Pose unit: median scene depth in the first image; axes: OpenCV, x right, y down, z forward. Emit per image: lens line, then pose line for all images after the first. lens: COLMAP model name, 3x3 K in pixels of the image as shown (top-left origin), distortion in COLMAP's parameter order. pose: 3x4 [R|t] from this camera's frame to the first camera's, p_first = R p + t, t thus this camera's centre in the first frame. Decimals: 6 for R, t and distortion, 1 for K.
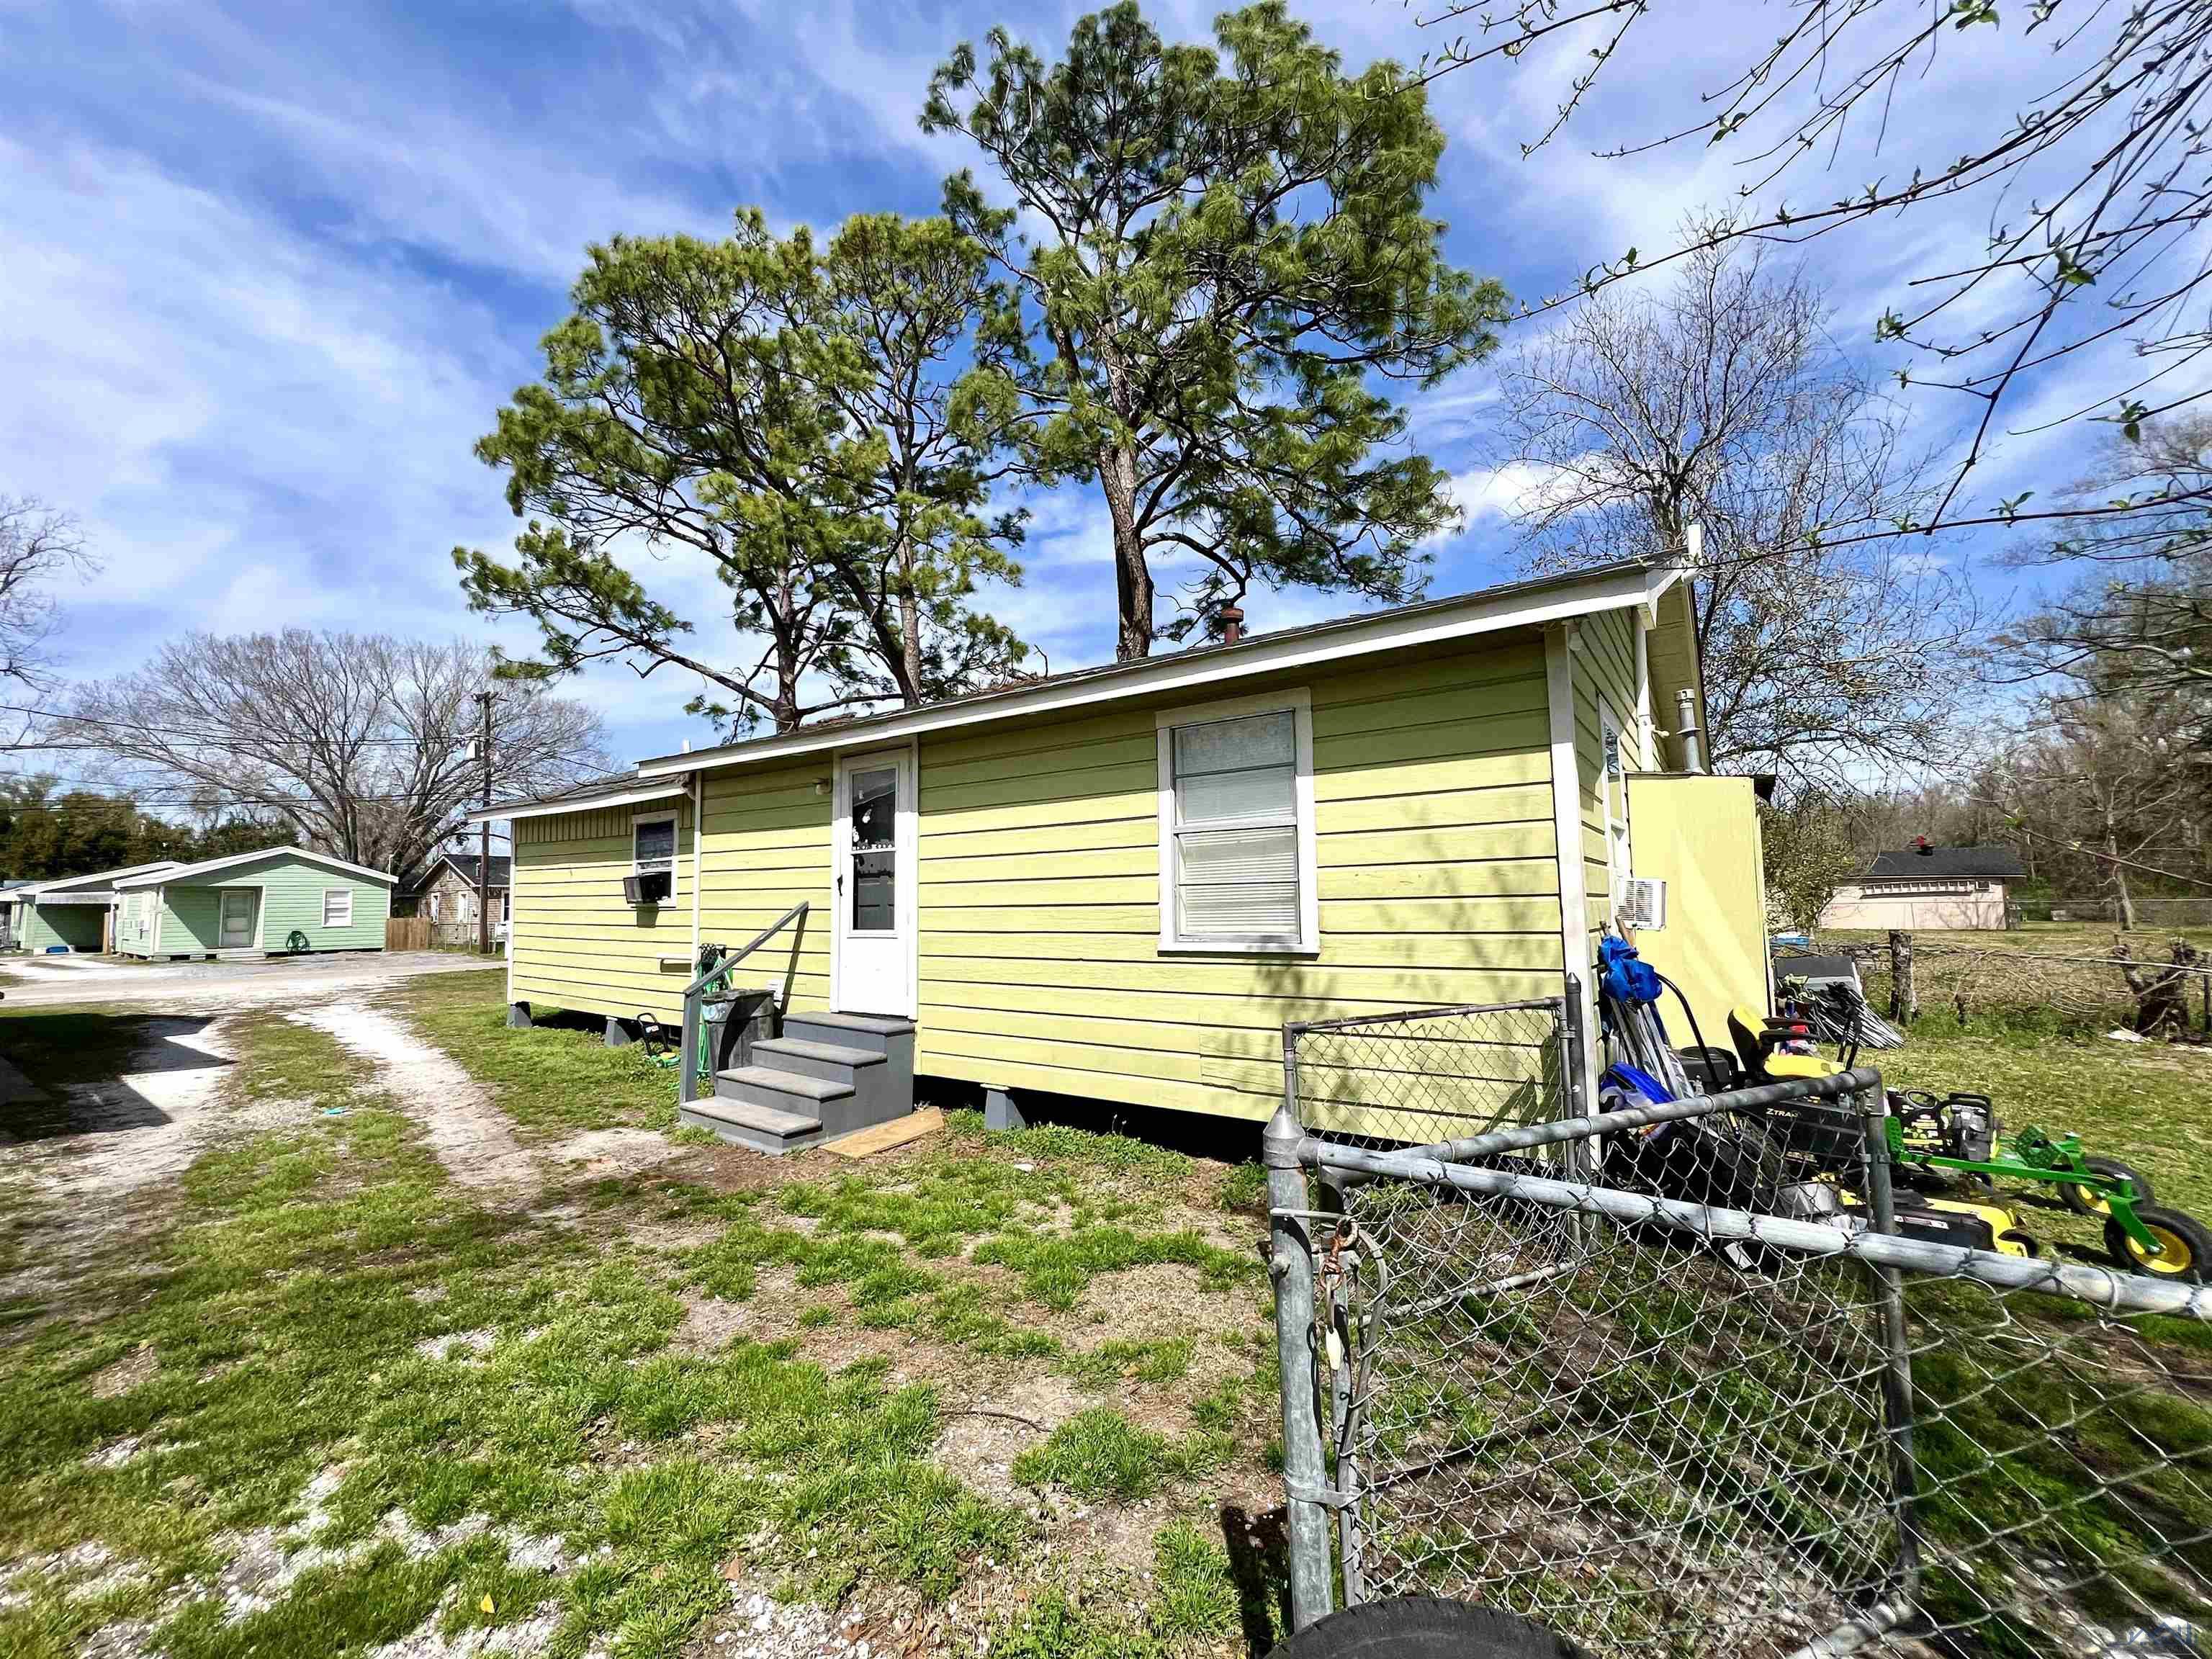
lens RADIAL K [[885.8, 0, 1096.9], [0, 885.8, 828.5], [0, 0, 1]] dist [-0.000294, -0.000004]
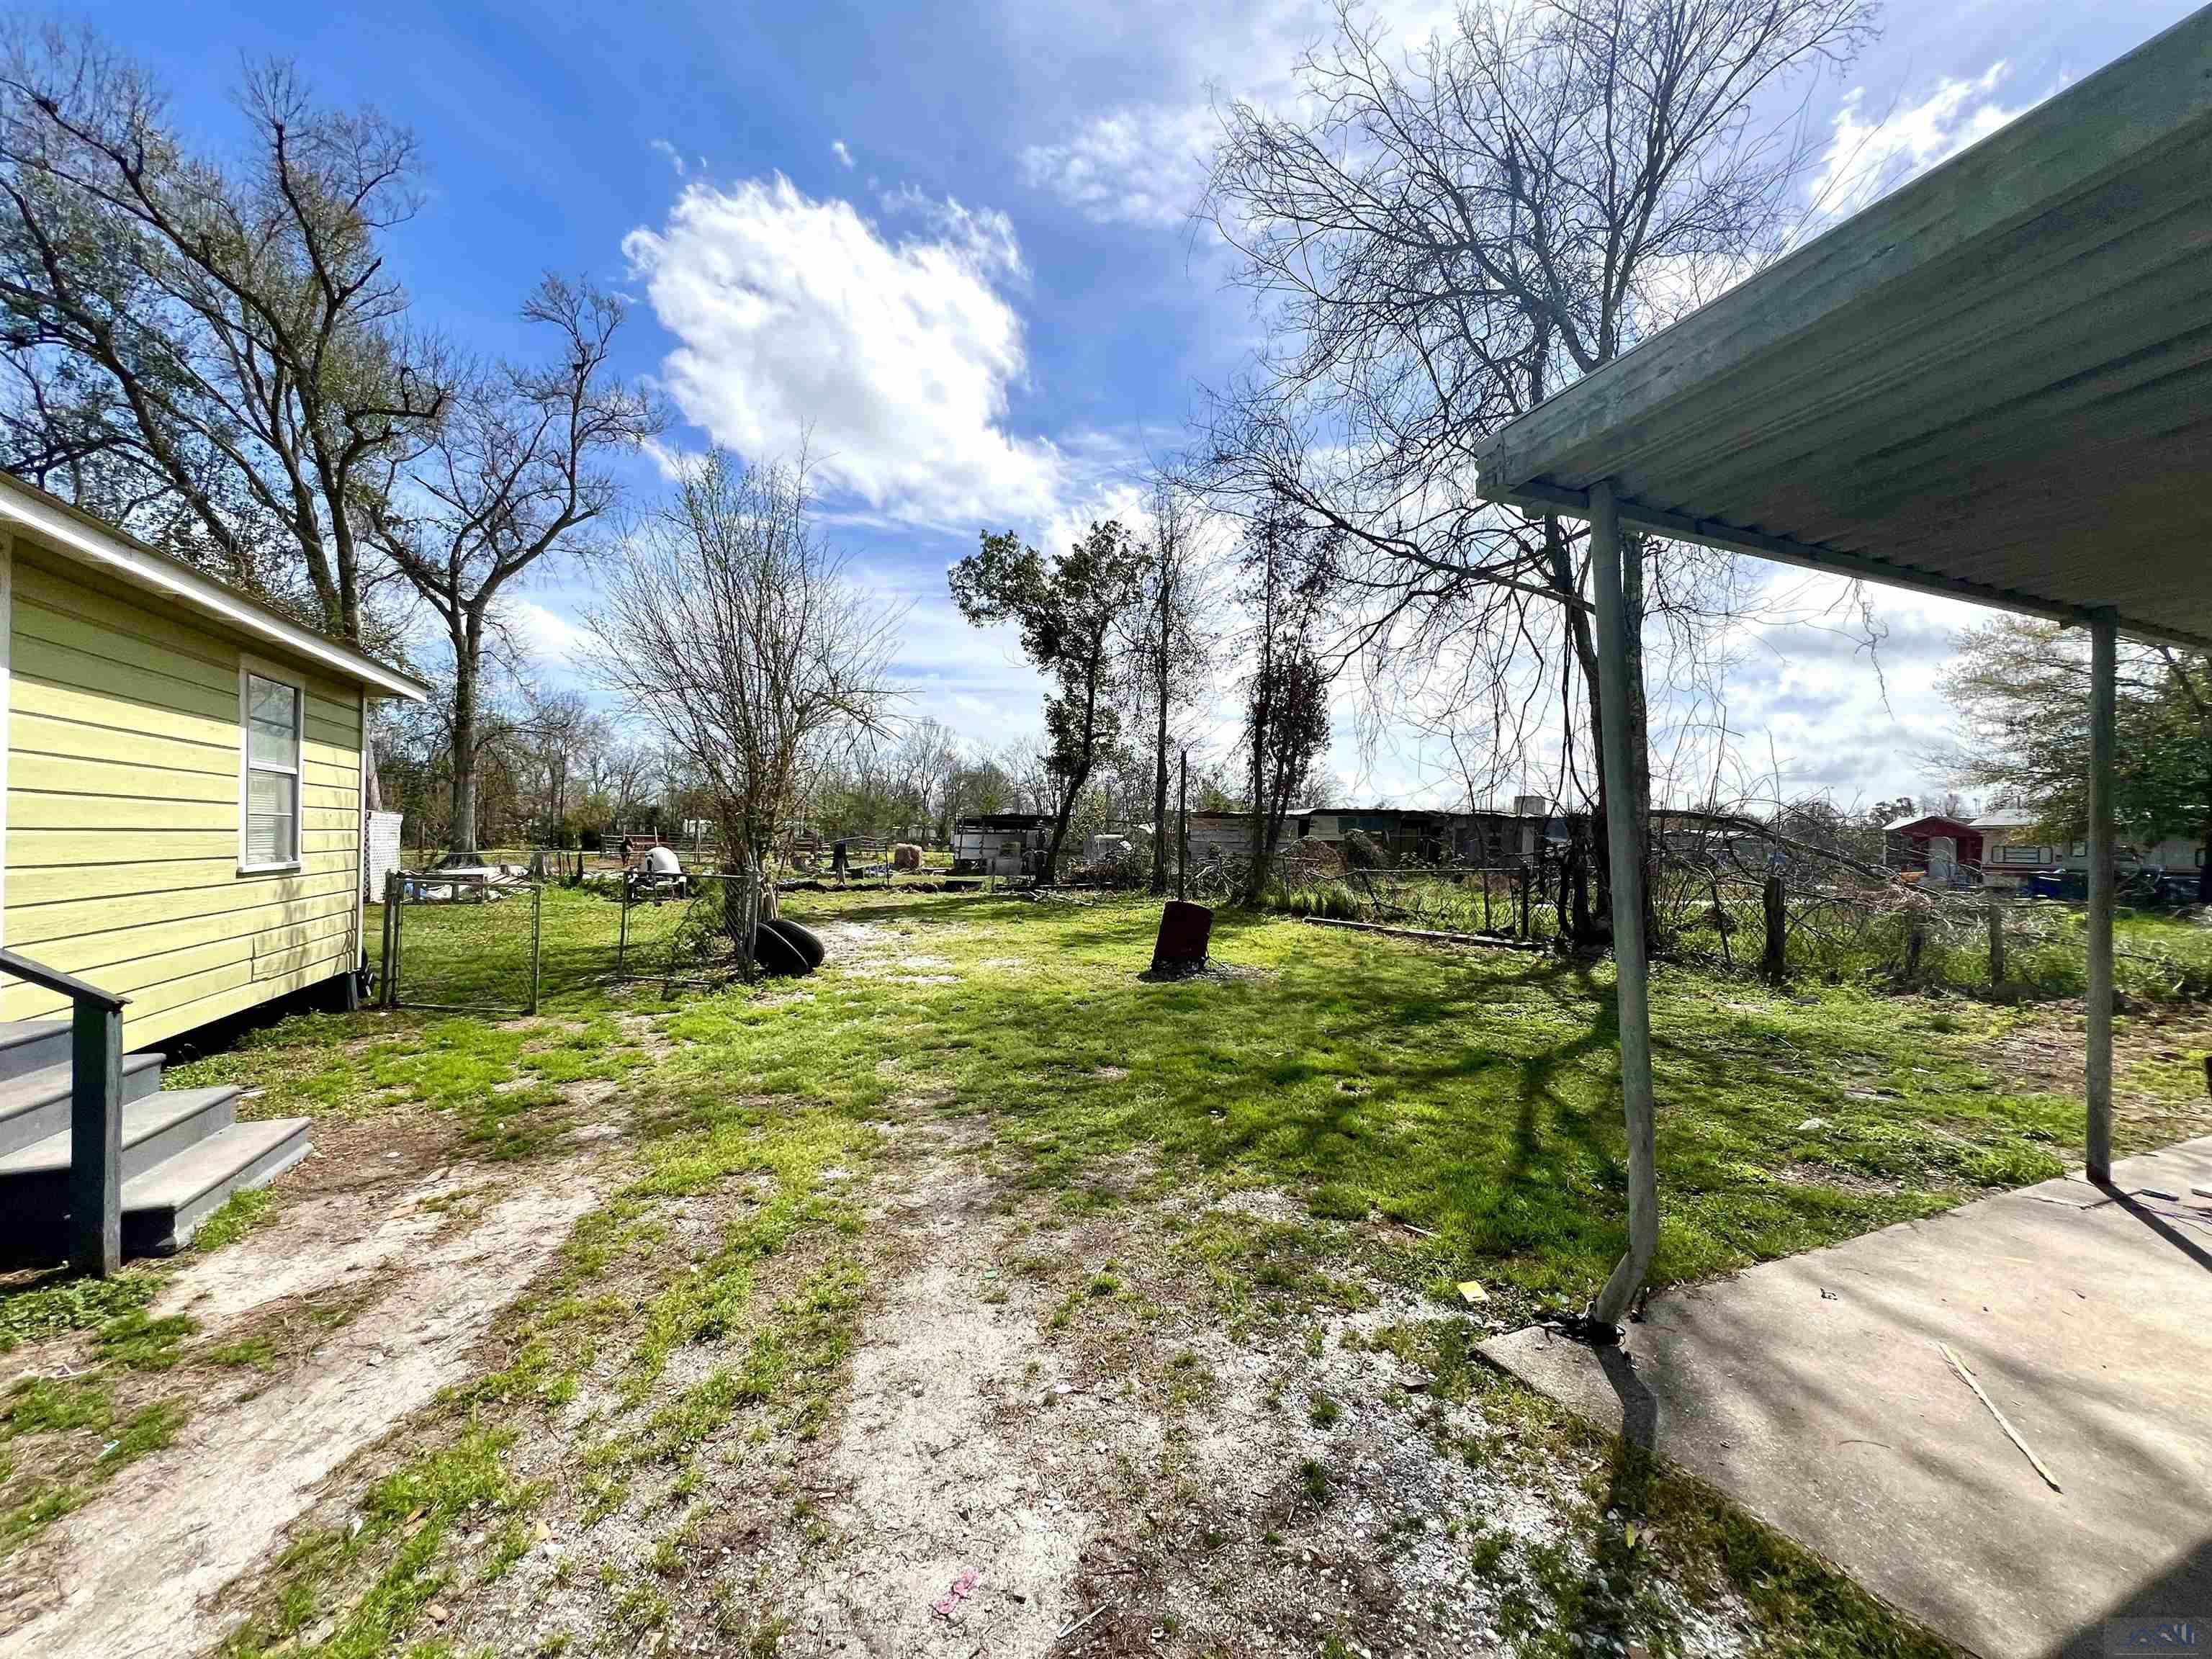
lens RADIAL K [[885.8, 0, 1111.0], [0, 885.8, 835.5], [0, 0, 1]] dist [-0.000294, -0.000004]
pose [[-0.864555, 0.010451, 0.502429, -1.561566], [-0.036924, 0.995760, -0.084249, 0.159666], [-0.501180, -0.091390, -0.860504, 1.548200]]
